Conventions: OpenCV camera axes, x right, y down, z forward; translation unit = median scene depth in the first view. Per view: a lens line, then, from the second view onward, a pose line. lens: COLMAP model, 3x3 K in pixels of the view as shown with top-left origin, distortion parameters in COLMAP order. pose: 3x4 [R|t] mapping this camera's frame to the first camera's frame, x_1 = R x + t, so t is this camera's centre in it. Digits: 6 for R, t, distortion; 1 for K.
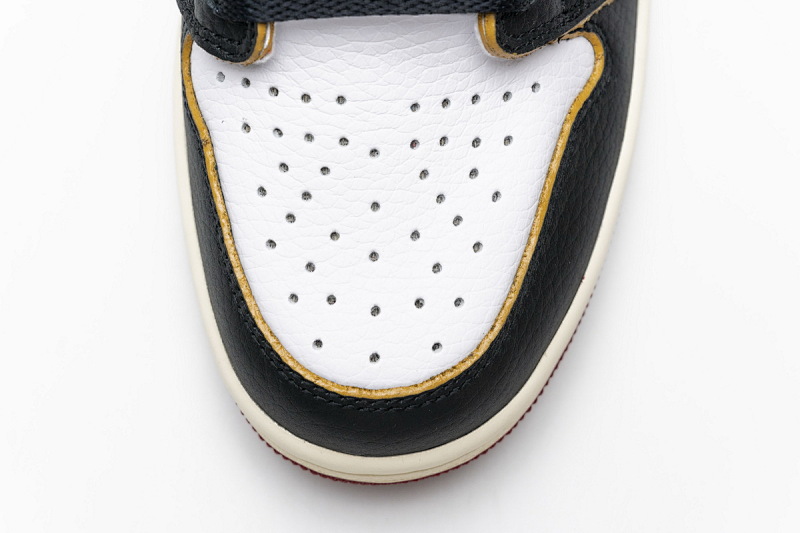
lens RADIAL K [[1476.4, 0, 400.0], [0, 1476.4, 266.5], [0, 0, 1]] dist [0.018793, -0.062825]
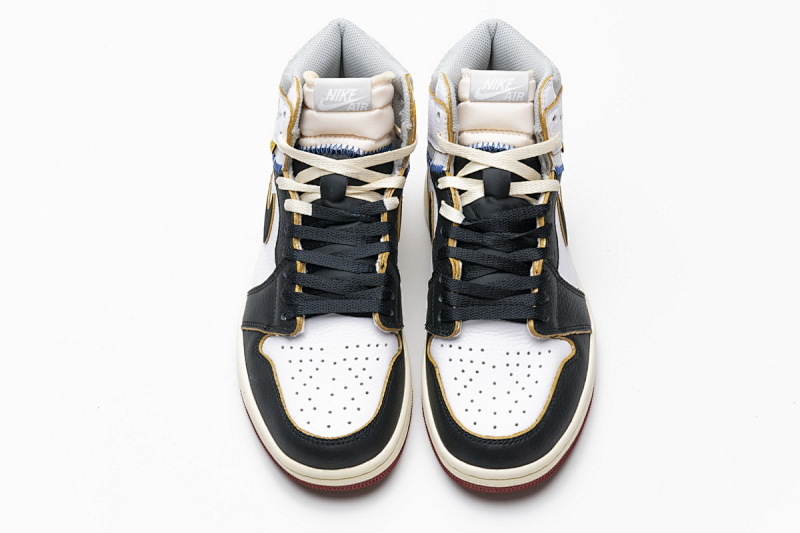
lens RADIAL K [[1407.6, 0, 400.0], [0, 1407.6, 266.5], [0, 0, 1]] dist [0.020568, 0.008293]
pose [[0.996378, -0.021937, -0.082161, 0.030555], [-0.025345, 0.845640, -0.533151, 1.246449], [0.081175, 0.533302, 0.842021, -1.467744]]
